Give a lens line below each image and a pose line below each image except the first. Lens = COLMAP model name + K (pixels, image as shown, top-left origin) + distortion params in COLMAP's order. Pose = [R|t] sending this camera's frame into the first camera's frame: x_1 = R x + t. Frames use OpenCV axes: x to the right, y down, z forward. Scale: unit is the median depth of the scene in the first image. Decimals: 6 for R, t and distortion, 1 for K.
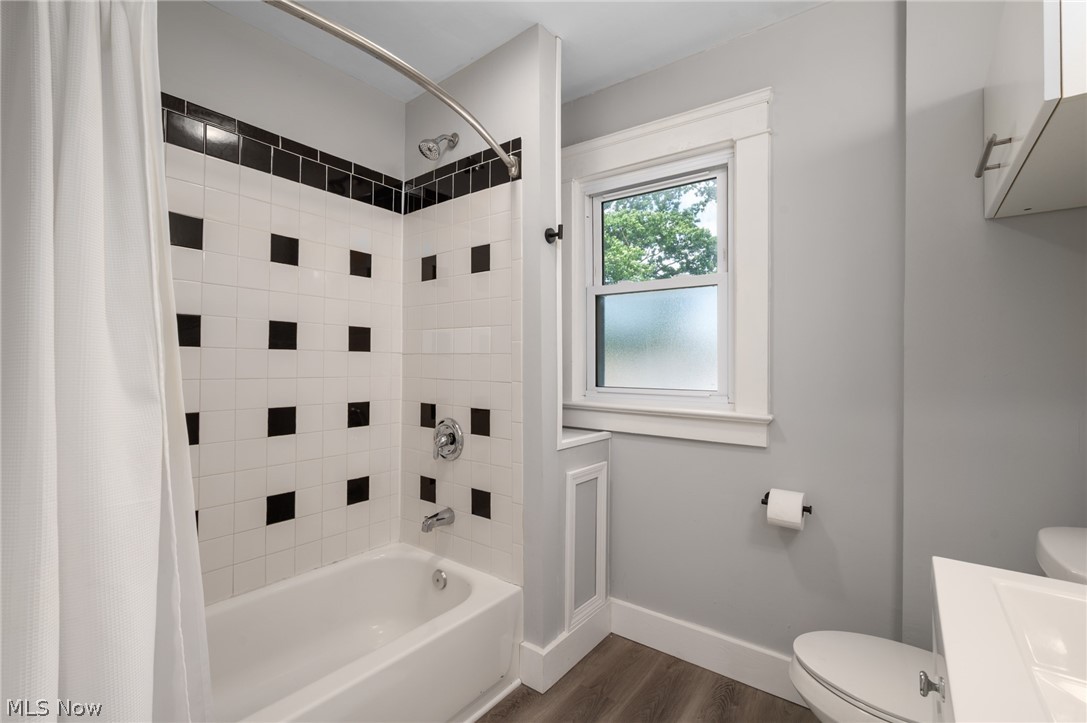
lens RADIAL K [[491.9, 0, 541.9], [0, 491.9, 367.0], [0, 0, 1]] dist [-0.002227, -0.000045]
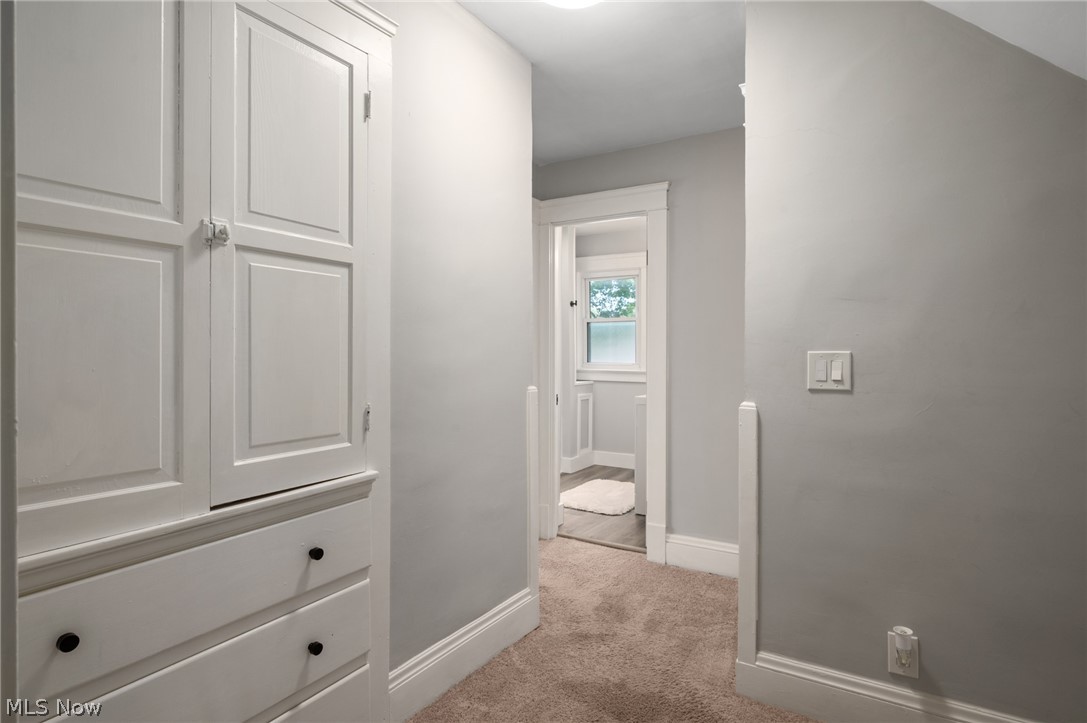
lens RADIAL K [[594.5, 0, 543.9], [0, 594.5, 355.4], [0, 0, 1]] dist [0.002419, 0.000385]
pose [[0.996735, -0.004925, 0.080590, -0.335582], [0.004398, 0.999968, 0.006712, -0.011608], [-0.080621, -0.006336, 0.996725, -1.861619]]
